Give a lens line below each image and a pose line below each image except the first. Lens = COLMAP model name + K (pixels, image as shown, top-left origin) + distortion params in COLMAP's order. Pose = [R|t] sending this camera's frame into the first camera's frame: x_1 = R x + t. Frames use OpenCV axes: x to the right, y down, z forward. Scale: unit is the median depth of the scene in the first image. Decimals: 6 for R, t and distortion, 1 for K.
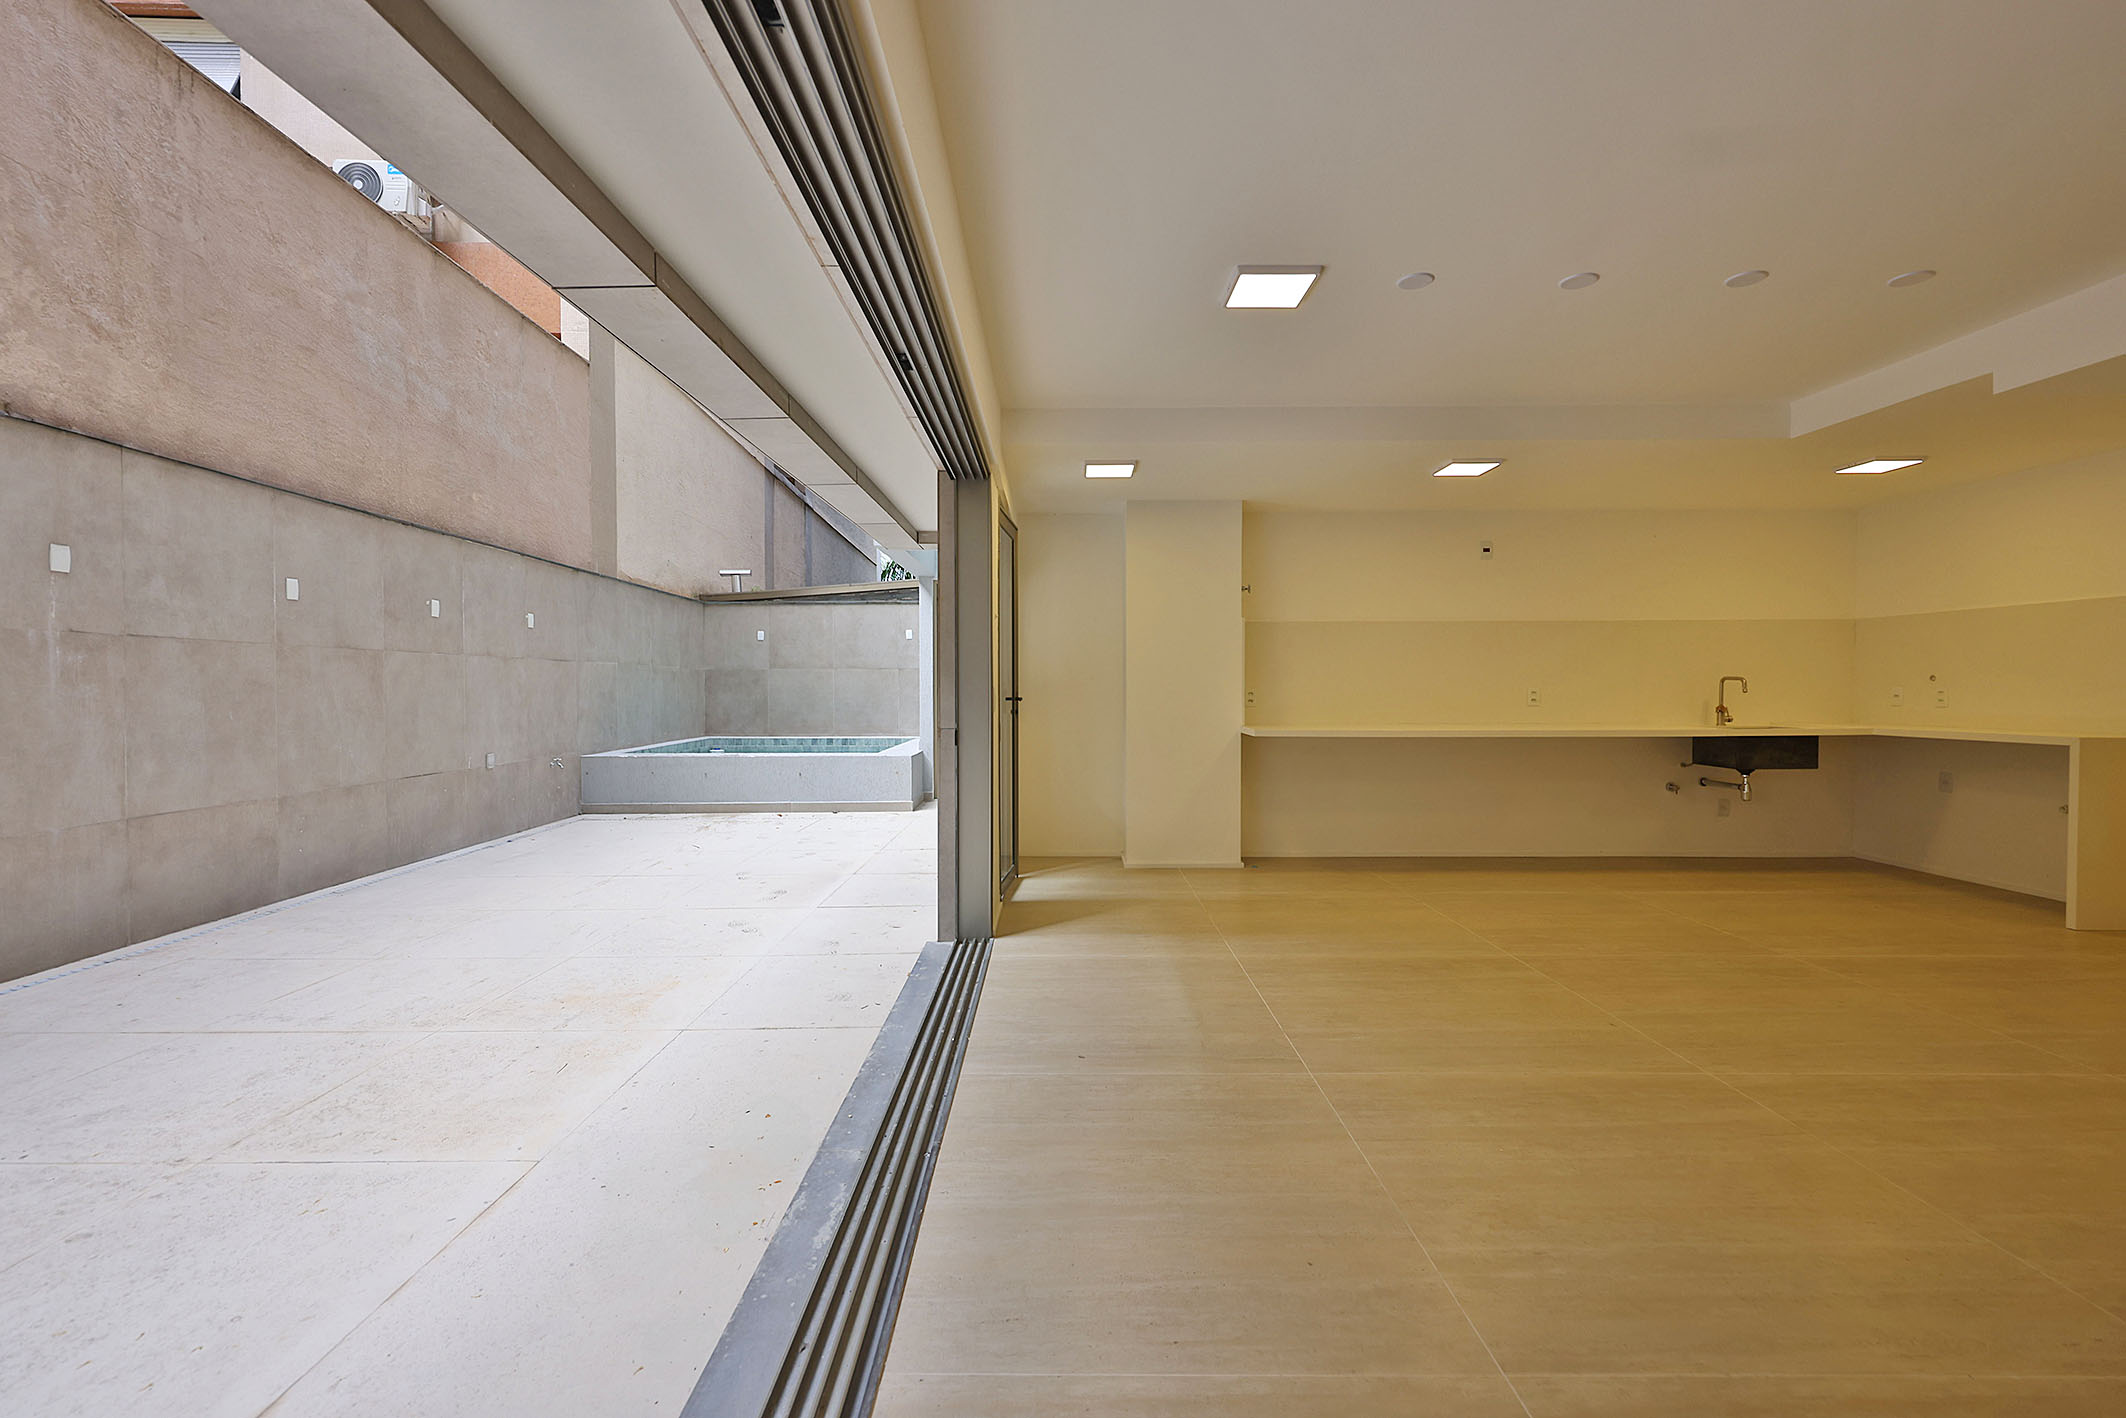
lens RADIAL K [[899.6, 0, 1053.4], [0, 899.6, 700.7], [0, 0, 1]] dist [-0.002186, -0.000326]
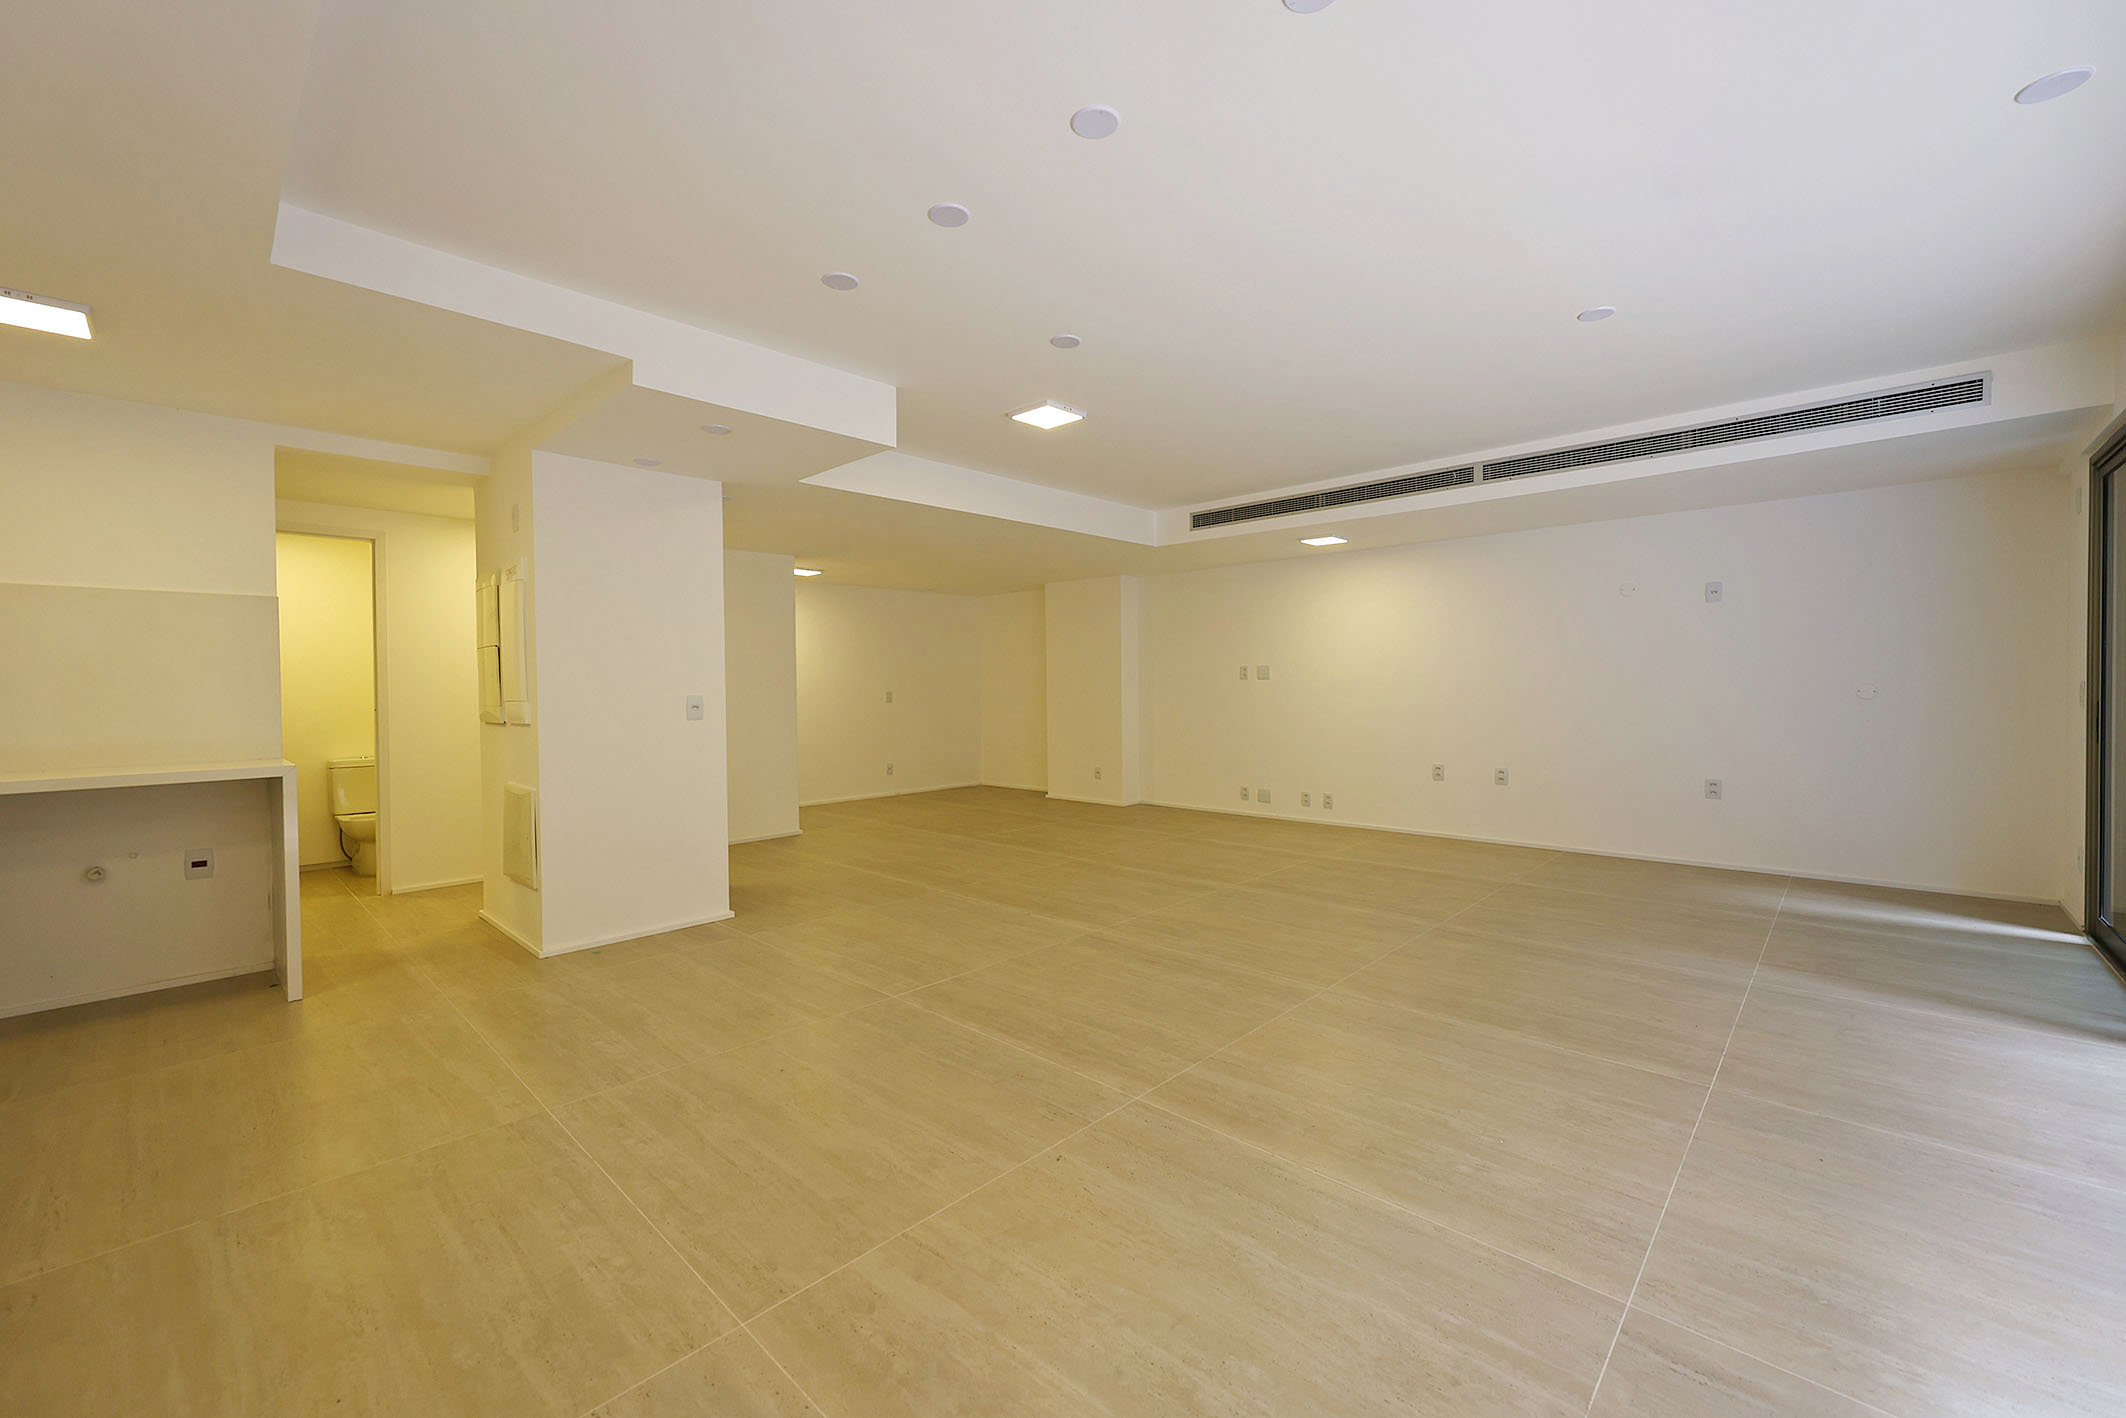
lens RADIAL K [[844.3, 0, 1053.2], [0, 844.3, 700.7], [0, 0, 1]] dist [-0.001312, -0.000111]
pose [[-0.726106, -0.001791, 0.687581, 0.081405], [0.021568, 0.999445, 0.025380, -0.016705], [-0.687245, 0.033258, -0.725664, 0.801661]]
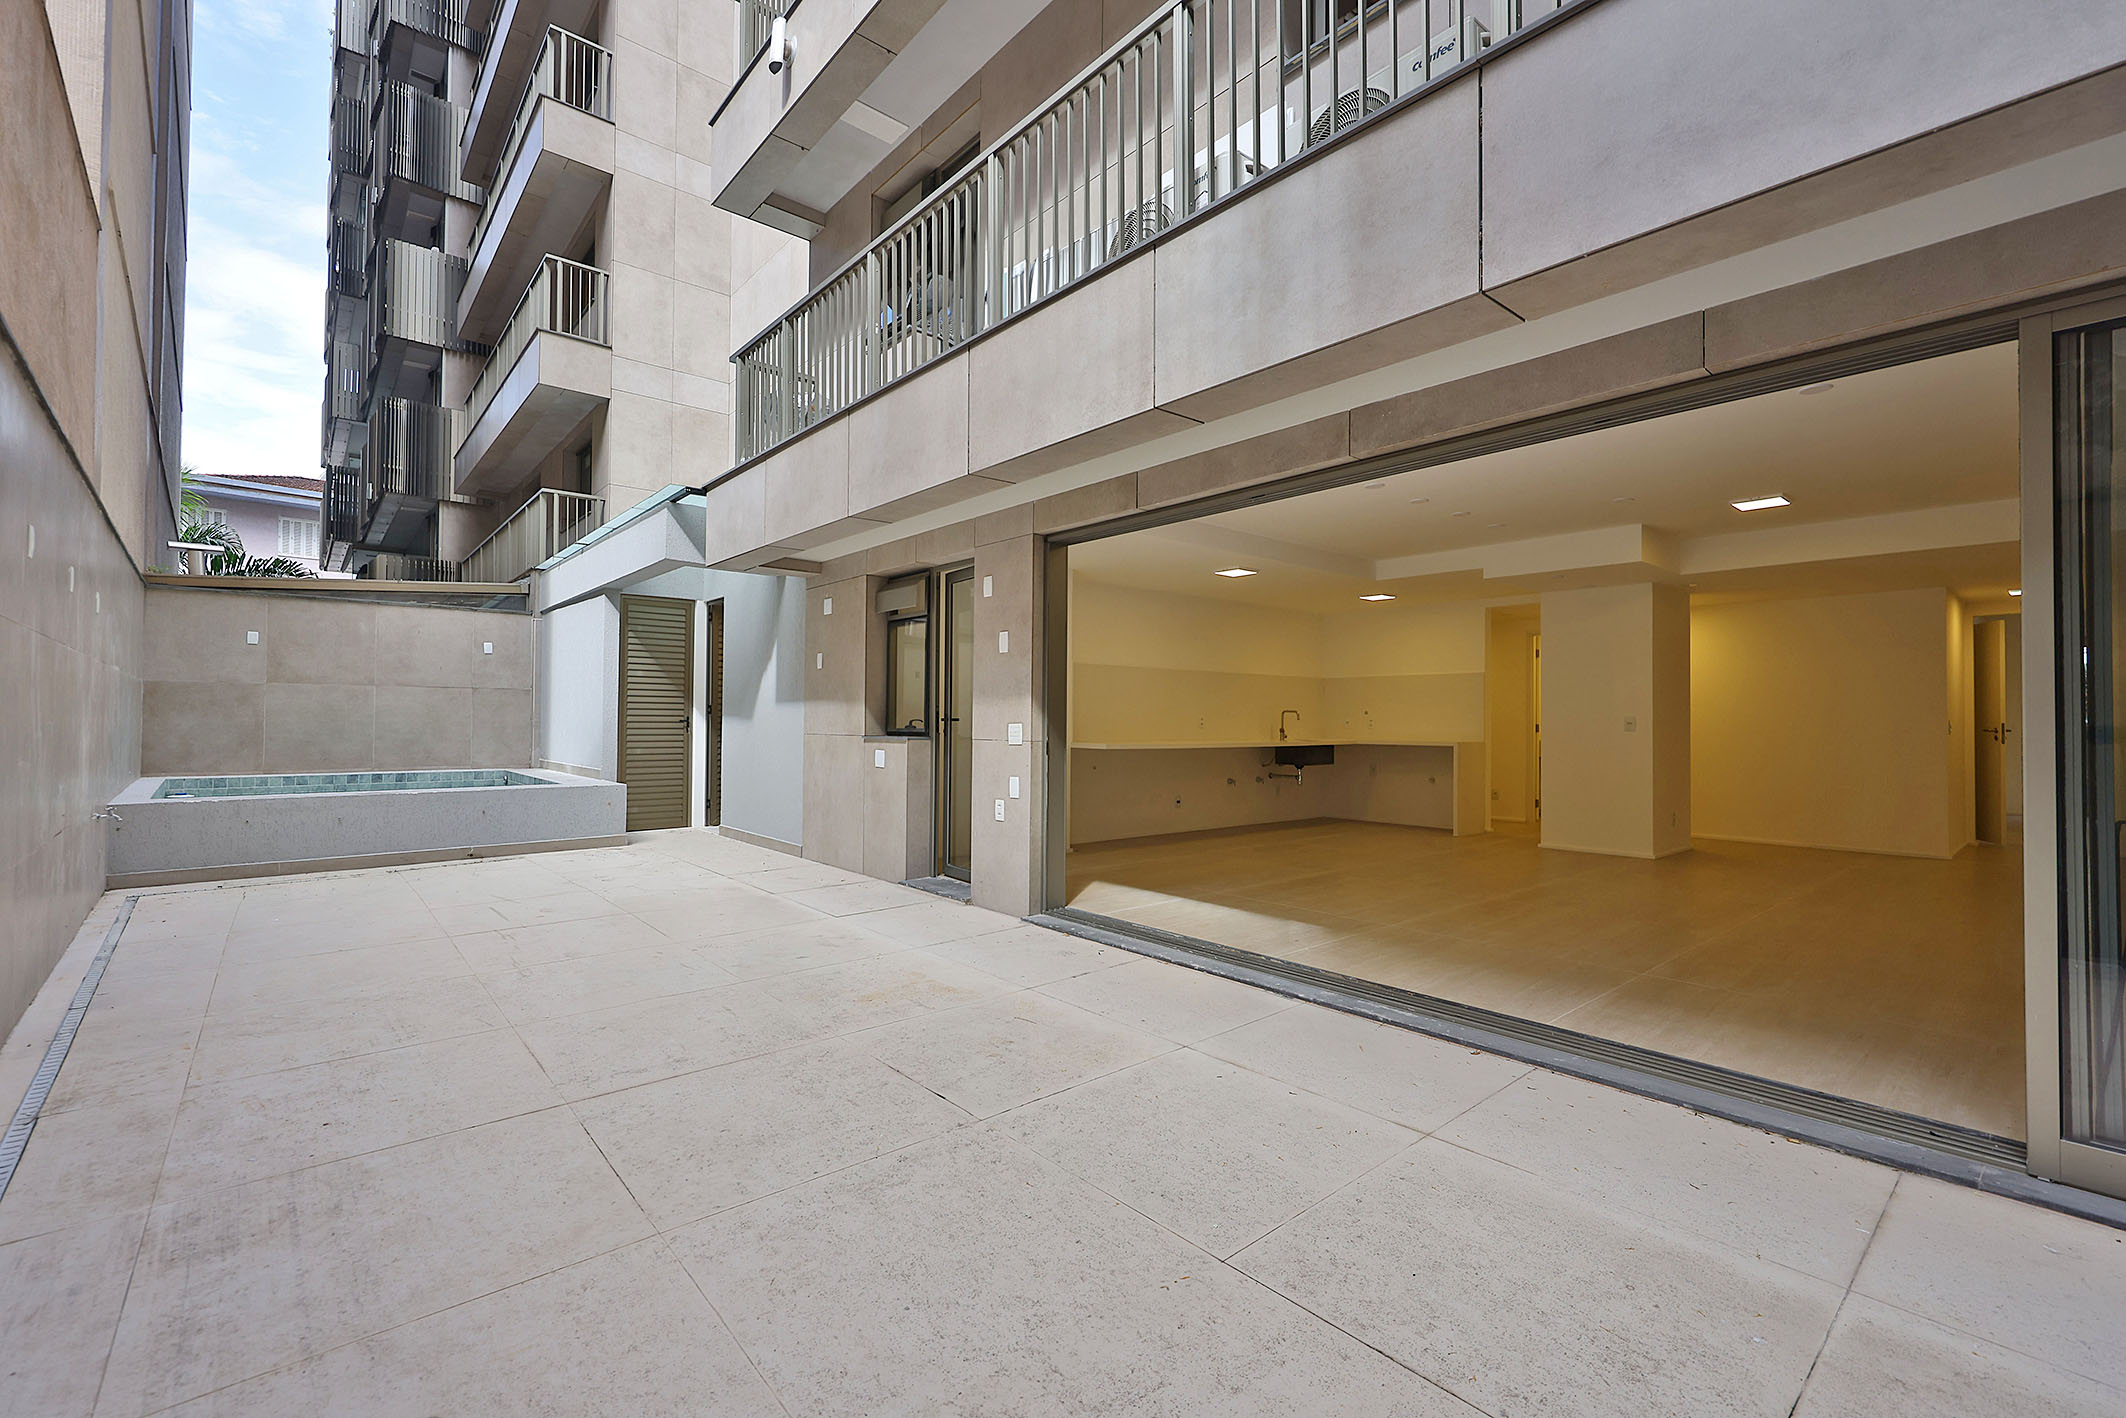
lens RADIAL K [[896.2, 0, 1058.6], [0, 896.2, 704.8], [0, 0, 1]] dist [-0.001774, -0.000207]
pose [[0.757706, 0.019108, 0.652317, -0.654141], [0.001430, 0.999520, -0.030940, 0.013238], [-0.652595, 0.024377, 0.757315, 0.031975]]
